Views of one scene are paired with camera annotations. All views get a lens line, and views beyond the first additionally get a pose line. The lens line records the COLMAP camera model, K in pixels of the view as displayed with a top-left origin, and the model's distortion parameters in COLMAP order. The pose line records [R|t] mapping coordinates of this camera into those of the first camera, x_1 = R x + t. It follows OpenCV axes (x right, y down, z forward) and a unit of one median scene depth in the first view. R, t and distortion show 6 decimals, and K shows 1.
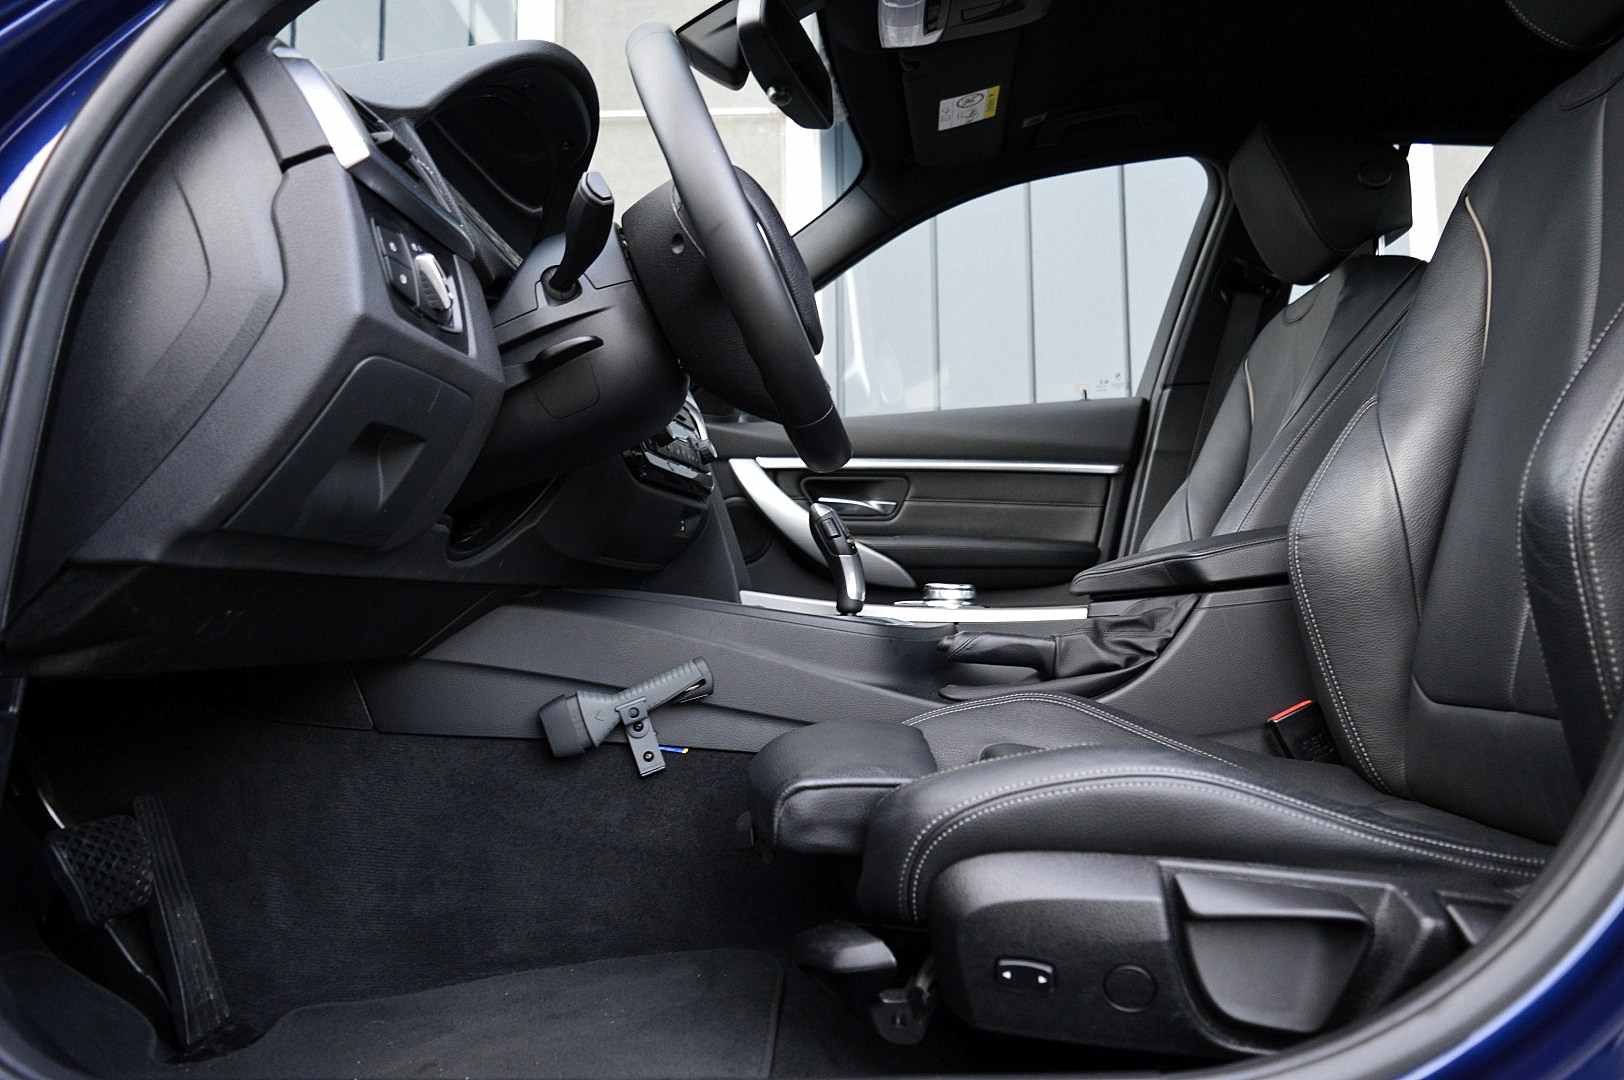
lens RADIAL K [[1255.0, 0, 812.0], [0, 1255.0, 540.0], [0, 0, 1]] dist [-0.026762, 0.000332]
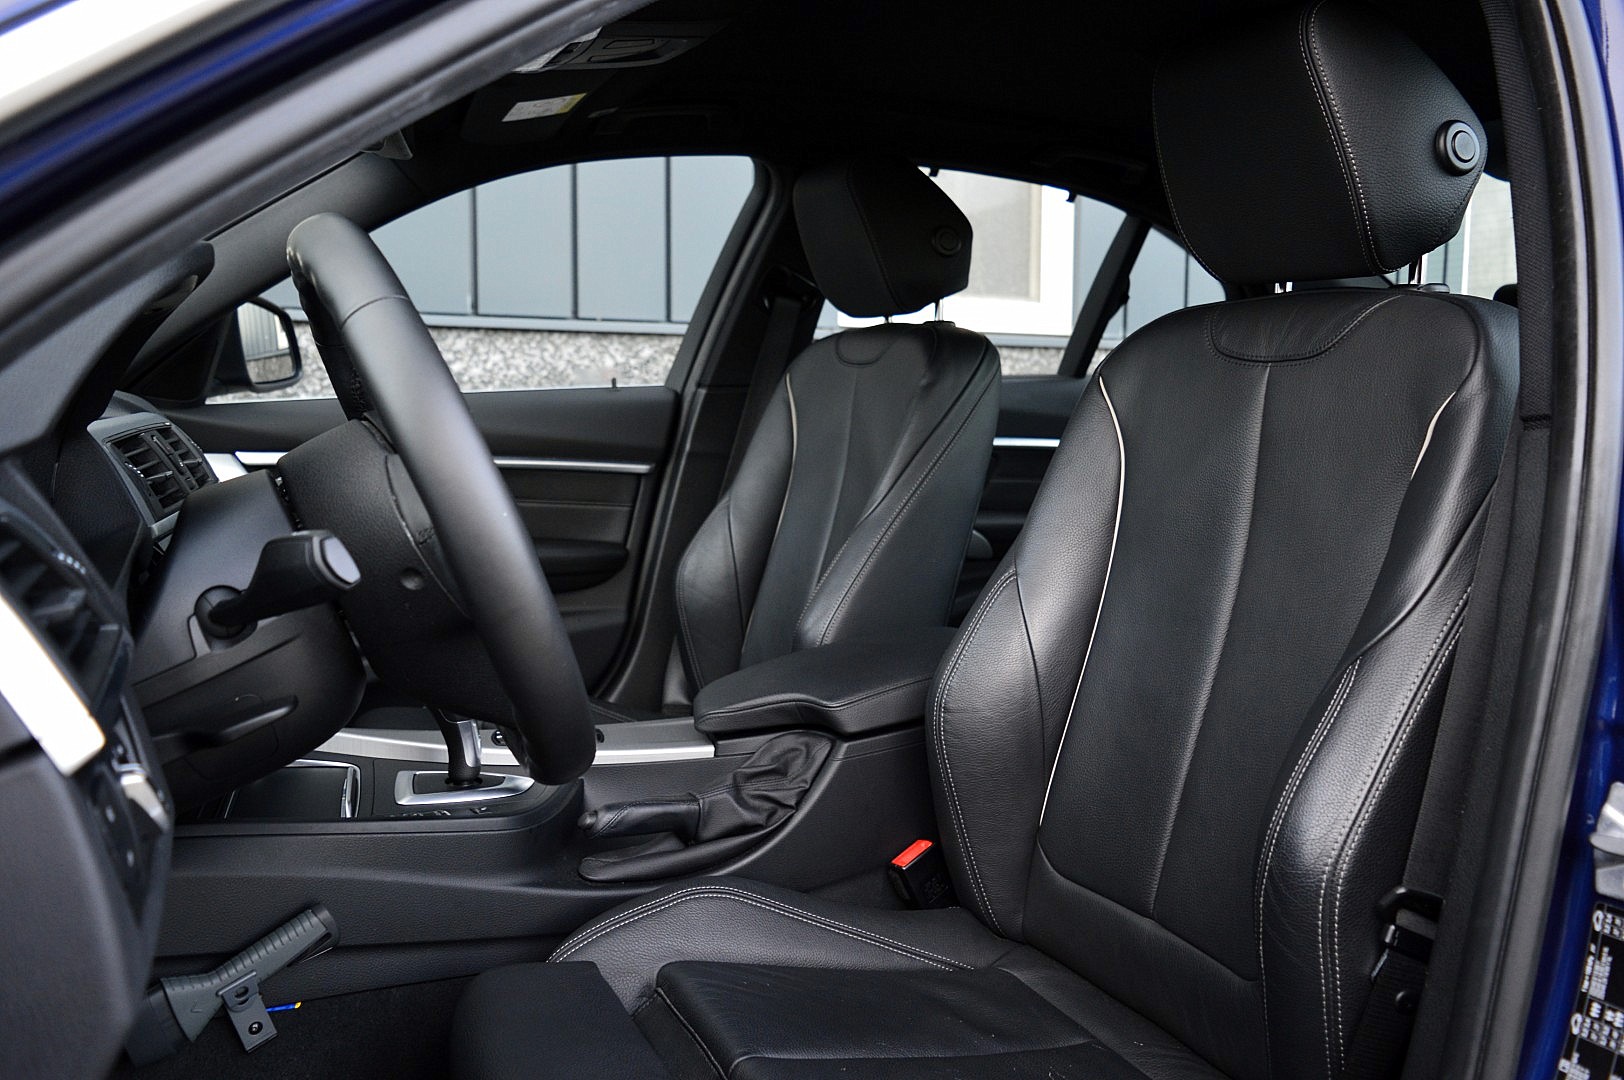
lens RADIAL K [[1255.0, 0, 812.0], [0, 1255.0, 540.0], [0, 0, 1]] dist [-0.026762, 0.000332]
pose [[0.875966, -0.031796, 0.481324, -0.181179], [-0.056441, 0.984215, 0.167735, -0.279740], [-0.479060, -0.174096, 0.860344, 0.171943]]
